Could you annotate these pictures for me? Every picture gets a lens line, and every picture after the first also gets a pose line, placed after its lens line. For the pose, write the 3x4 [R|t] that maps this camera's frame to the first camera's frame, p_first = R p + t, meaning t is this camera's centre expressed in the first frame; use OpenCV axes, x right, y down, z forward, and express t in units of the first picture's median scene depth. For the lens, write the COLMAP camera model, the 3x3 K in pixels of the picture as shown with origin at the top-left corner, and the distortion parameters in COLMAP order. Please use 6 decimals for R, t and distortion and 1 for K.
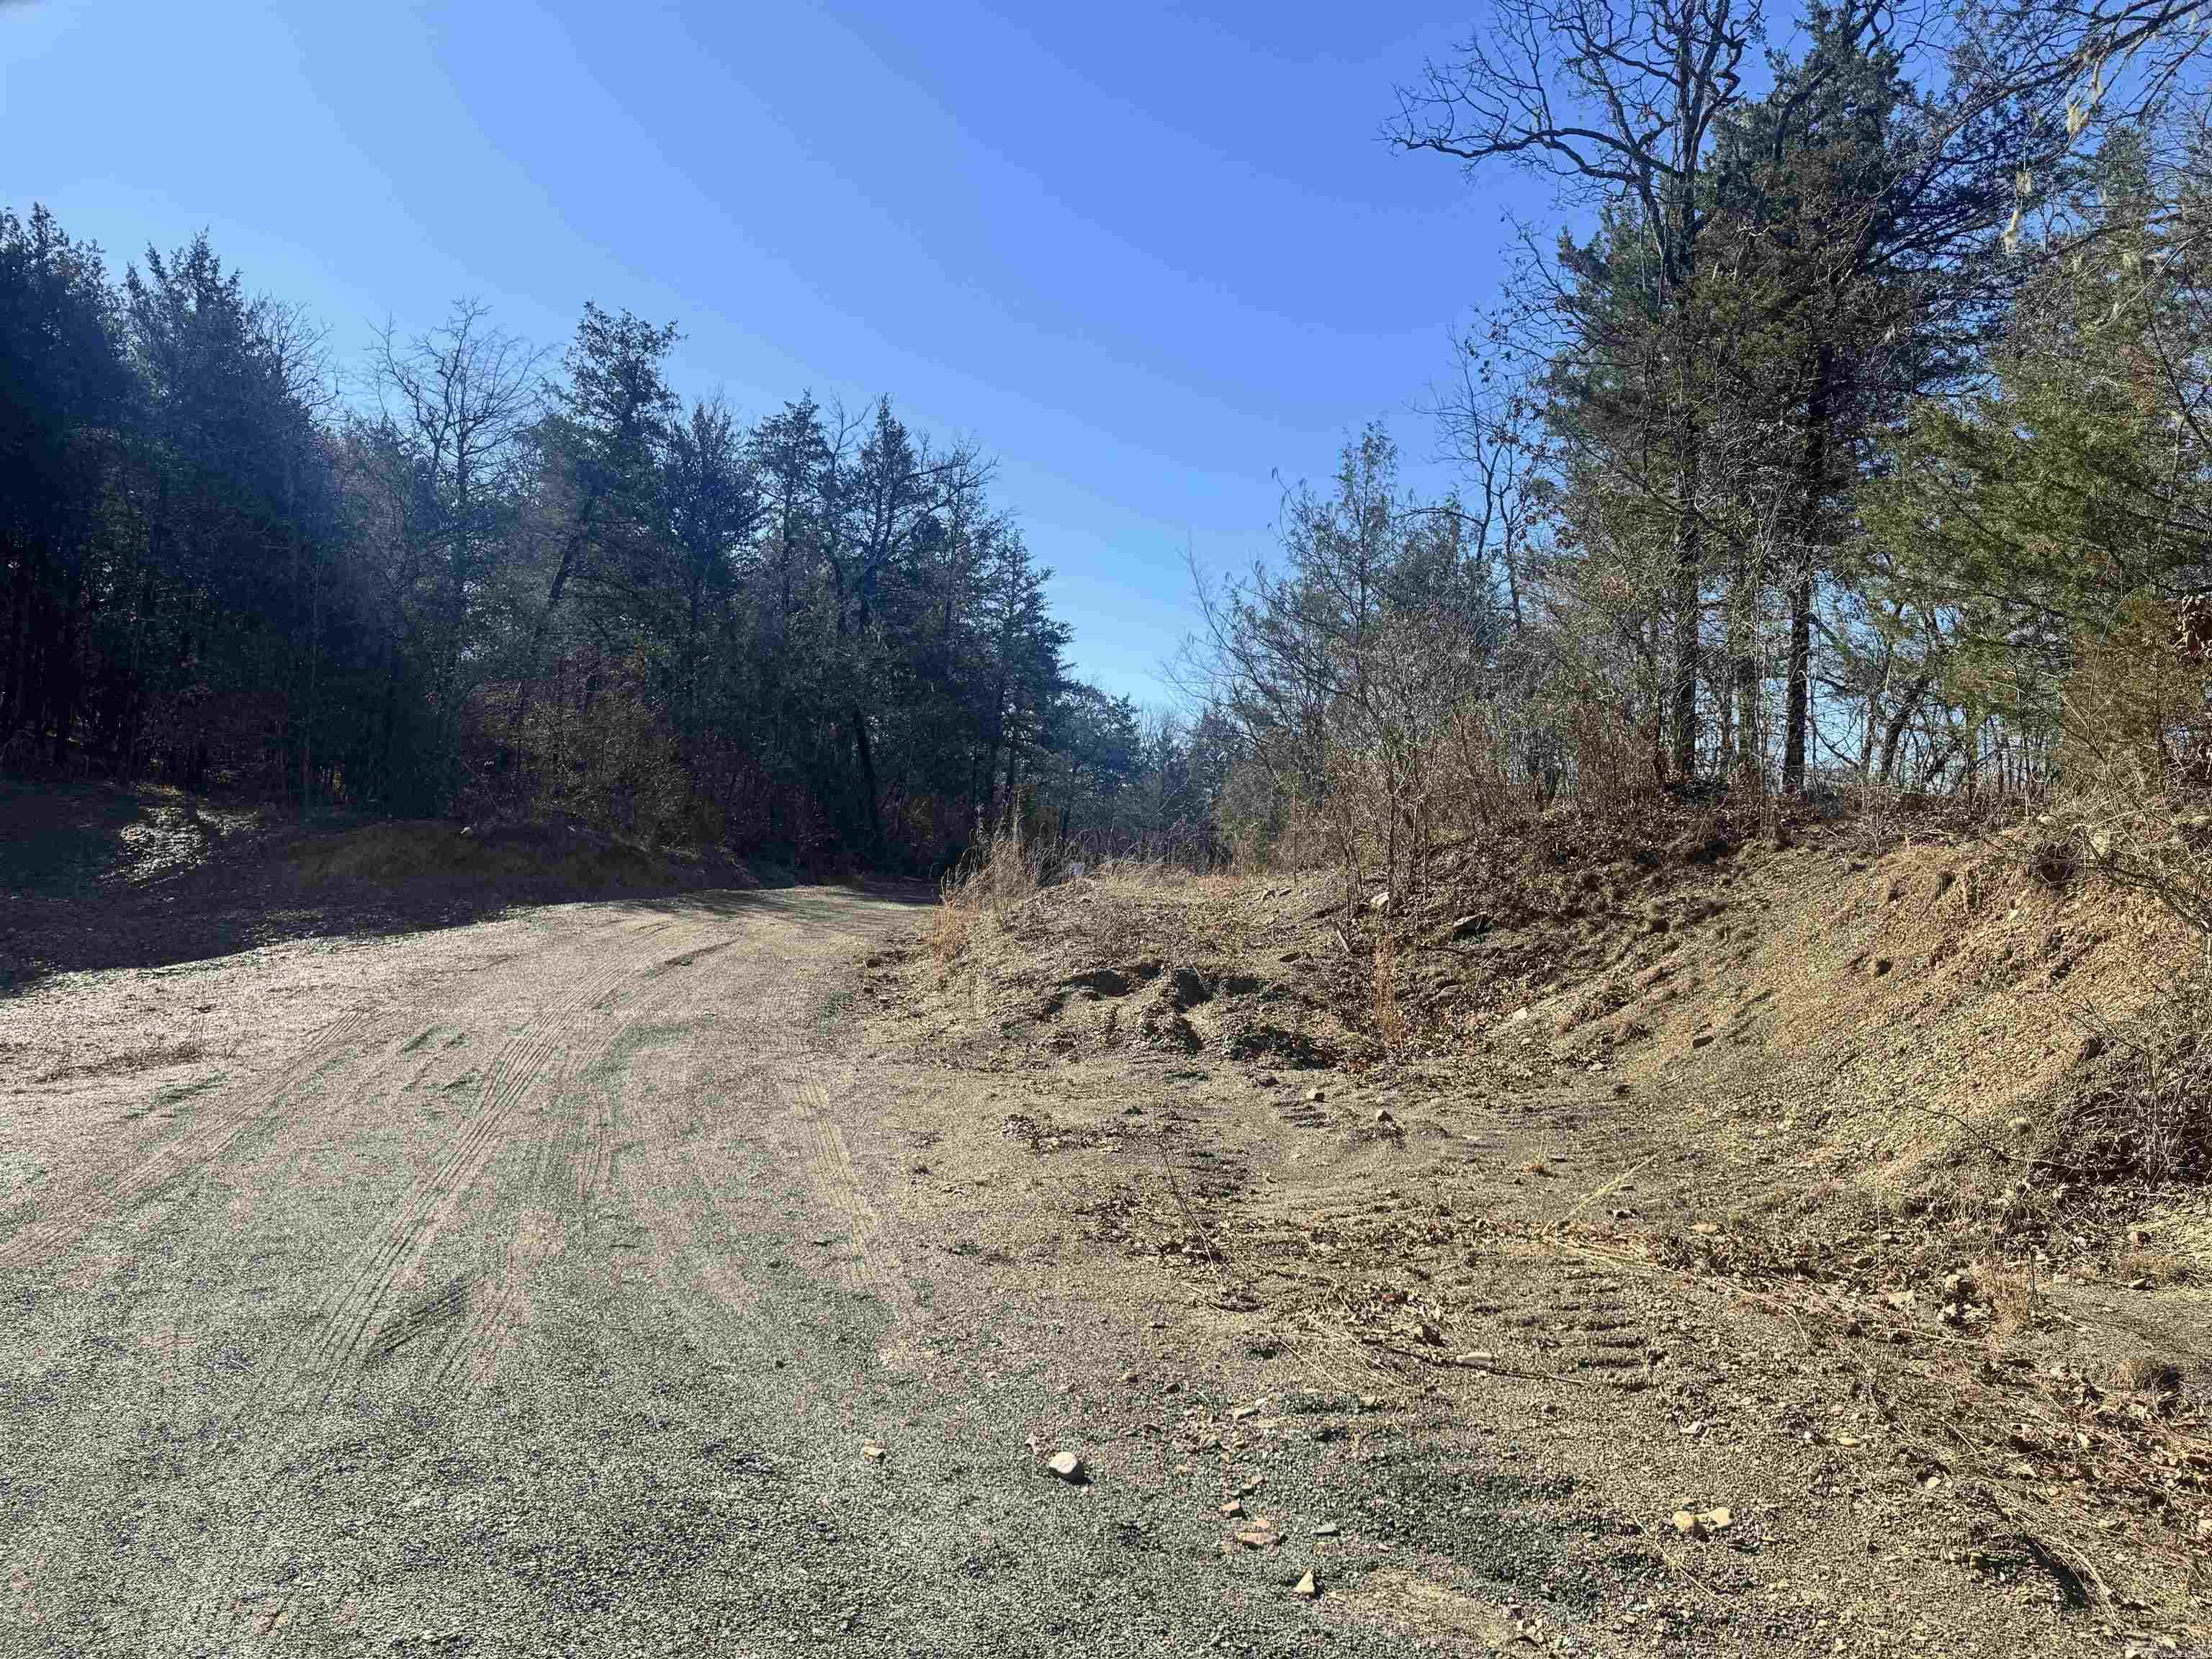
lens RADIAL K [[1549.3, 0, 1093.5], [0, 1549.3, 865.6], [0, 0, 1]] dist [0.033325, -0.031370]
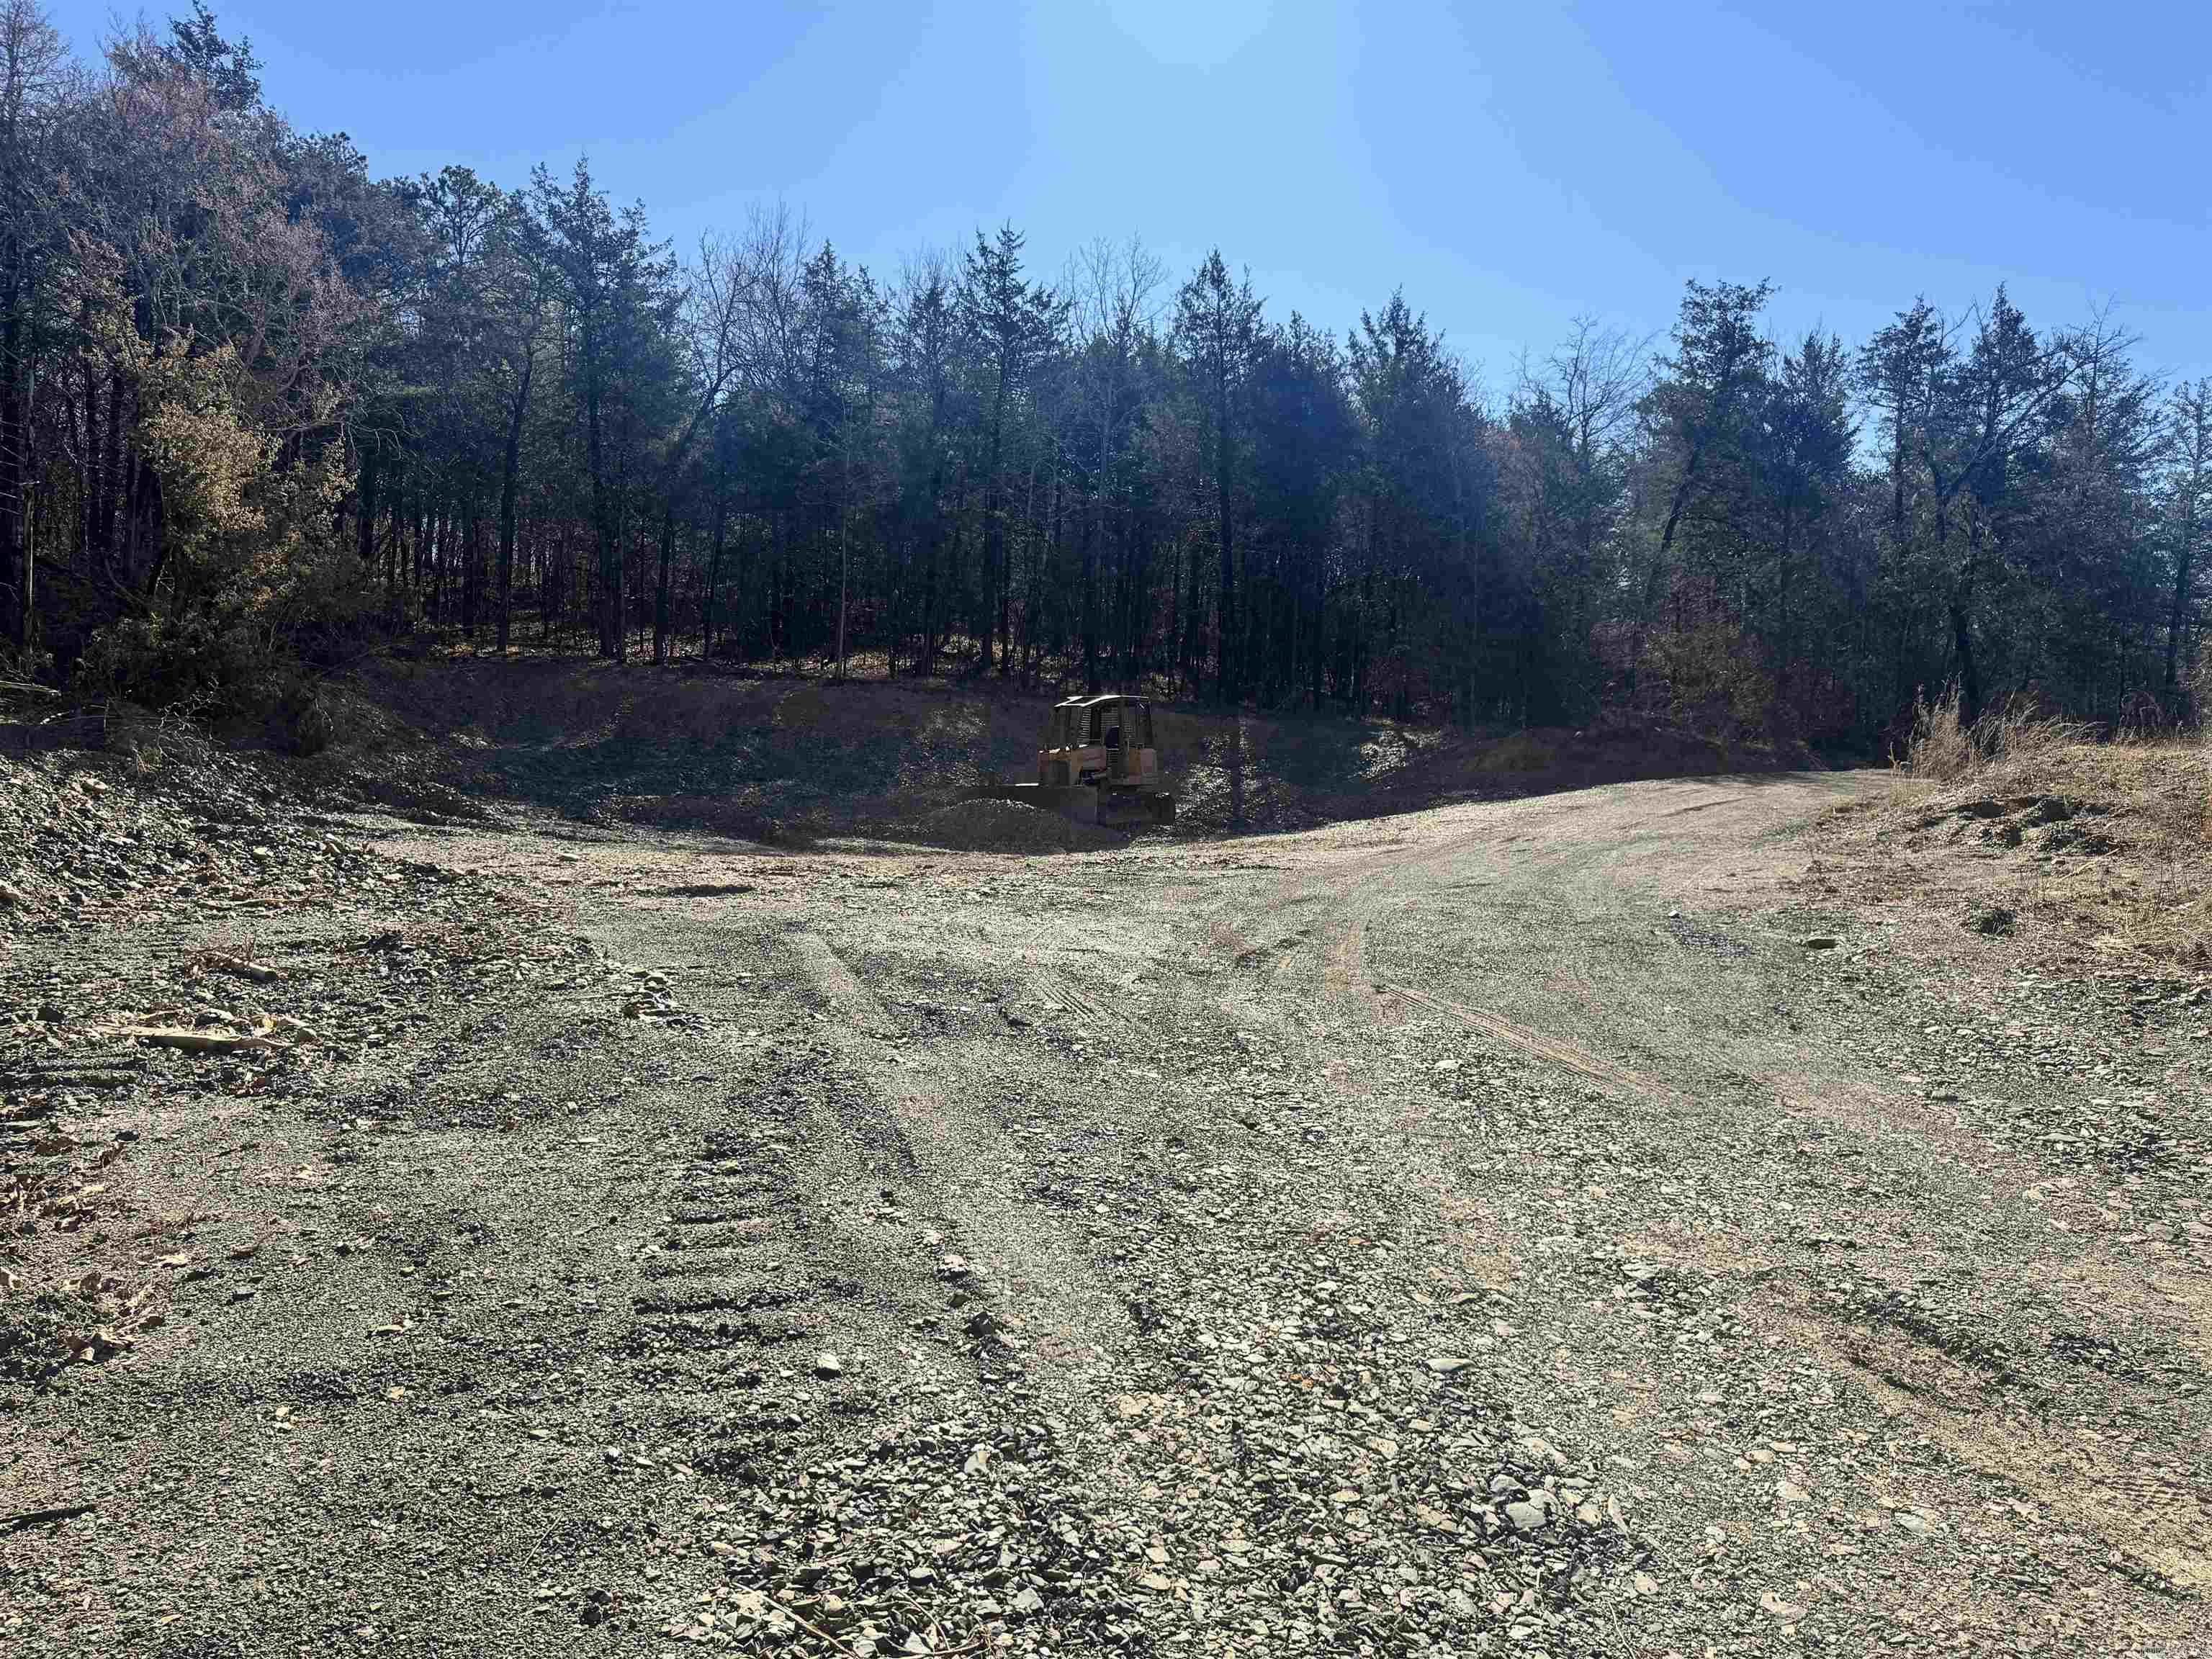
lens RADIAL K [[1541.5, 0, 1080.6], [0, 1541.5, 839.3], [0, 0, 1]] dist [0.009863, -0.011010]
pose [[0.743508, -0.009777, -0.668656, 0.102202], [0.031995, 0.999268, 0.020966, 0.015803], [0.667961, -0.036982, 0.743277, -0.171840]]
